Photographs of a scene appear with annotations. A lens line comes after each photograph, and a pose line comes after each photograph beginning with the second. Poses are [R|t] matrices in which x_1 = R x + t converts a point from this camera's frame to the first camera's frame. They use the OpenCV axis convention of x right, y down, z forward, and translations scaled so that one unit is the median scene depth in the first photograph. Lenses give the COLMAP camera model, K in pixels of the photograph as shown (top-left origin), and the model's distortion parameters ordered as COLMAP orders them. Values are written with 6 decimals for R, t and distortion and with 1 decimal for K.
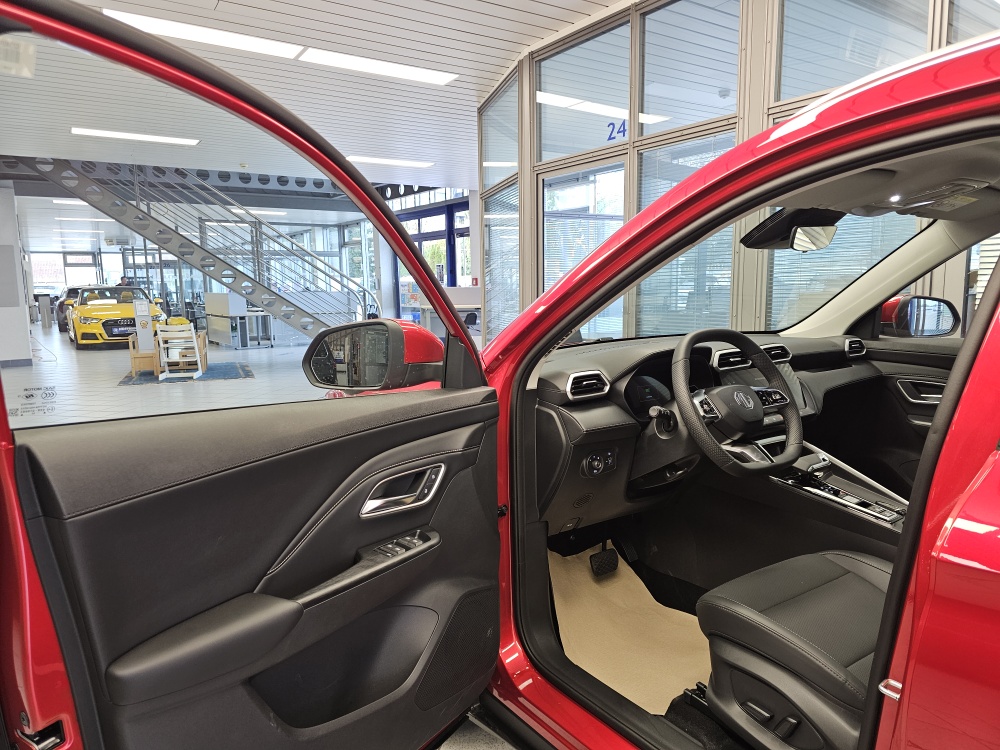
lens RADIAL K [[683.5, 0, 496.1], [0, 683.5, 368.5], [0, 0, 1]] dist [0.043255, -0.044222]
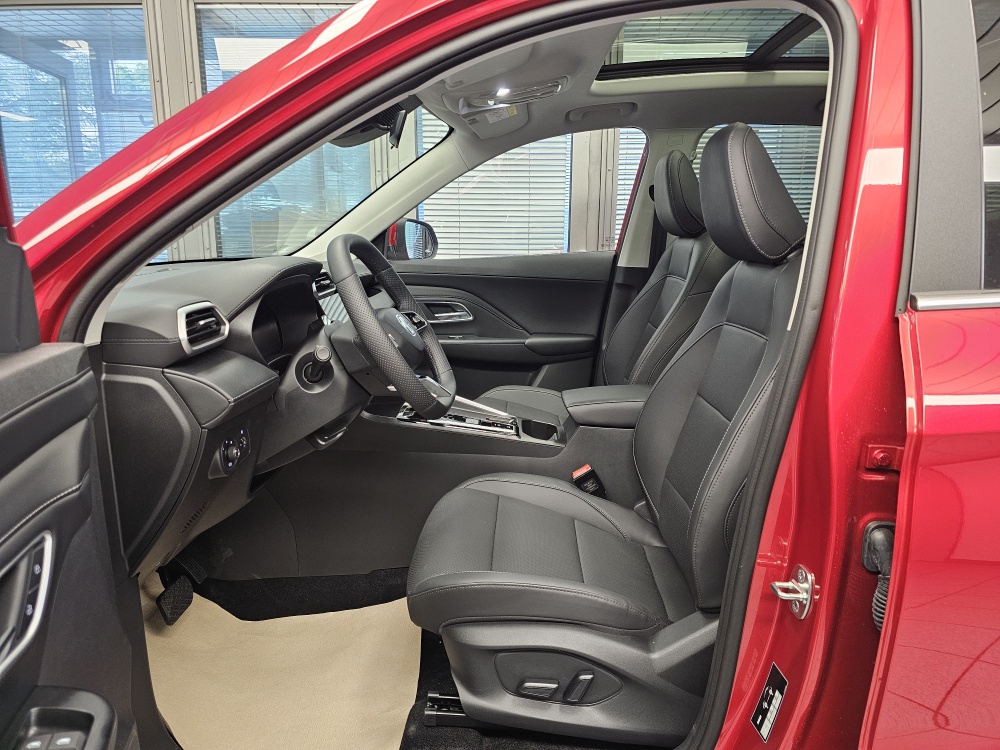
lens RADIAL K [[671.3, 0, 502.5], [0, 671.3, 374.3], [0, 0, 1]] dist [0.038185, -0.000916]
pose [[0.584865, -0.153846, 0.796407, -0.186413], [0.092502, 0.988093, 0.122943, 0.017313], [-0.805839, 0.001765, 0.592132, 0.440838]]
